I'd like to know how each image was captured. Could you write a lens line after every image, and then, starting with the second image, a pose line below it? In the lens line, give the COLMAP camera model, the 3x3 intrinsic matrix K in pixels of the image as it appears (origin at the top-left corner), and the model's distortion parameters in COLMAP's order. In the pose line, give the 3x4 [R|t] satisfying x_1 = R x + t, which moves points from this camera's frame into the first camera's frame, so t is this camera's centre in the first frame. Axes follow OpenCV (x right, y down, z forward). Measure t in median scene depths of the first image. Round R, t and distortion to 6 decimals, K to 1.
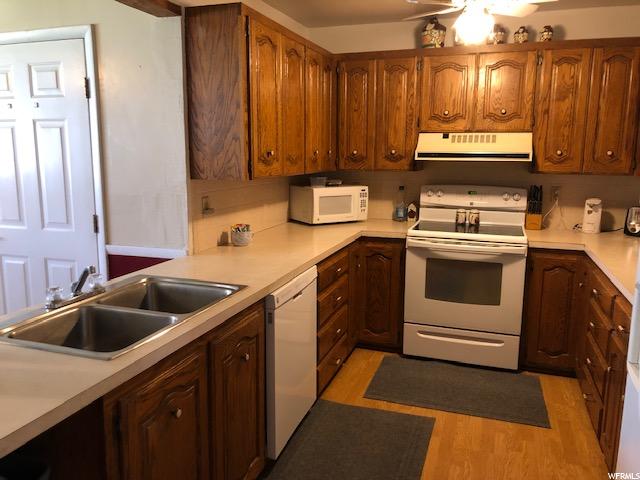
lens RADIAL K [[516.5, 0, 320.0], [0, 516.5, 240.0], [0, 0, 1]] dist [0.014449, -0.007213]
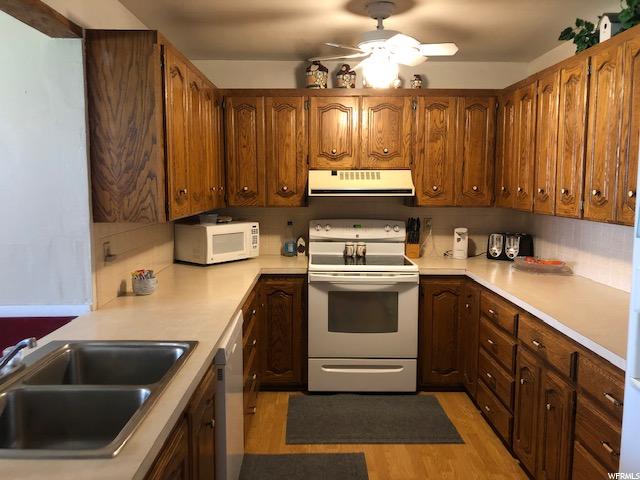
lens RADIAL K [[515.8, 0, 320.0], [0, 515.8, 240.0], [0, 0, 1]] dist [0.079466, -0.124607]
pose [[0.942858, -0.041233, 0.330634, -0.140241], [0.061300, 0.996841, -0.050492, -0.016131], [-0.327507, 0.067875, 0.942408, 0.040623]]
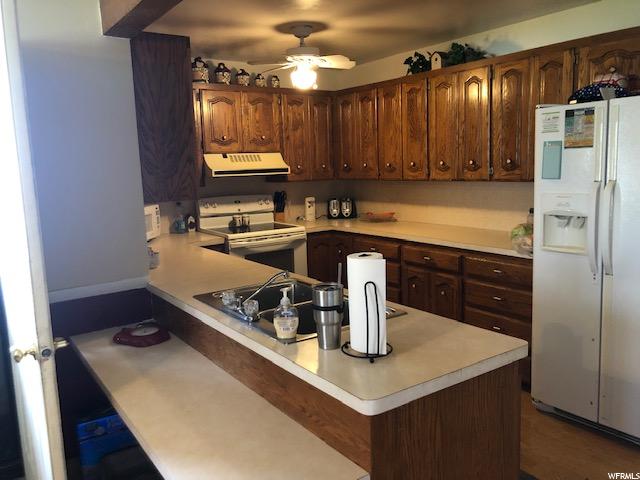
lens RADIAL K [[508.4, 0, 320.0], [0, 508.4, 240.0], [0, 0, 1]] dist [0.210238, -0.684337]
pose [[0.590574, -0.146848, 0.793510, -0.644627], [0.176989, 0.982933, 0.050178, -0.029820], [-0.787336, 0.110809, 0.606485, 0.118451]]
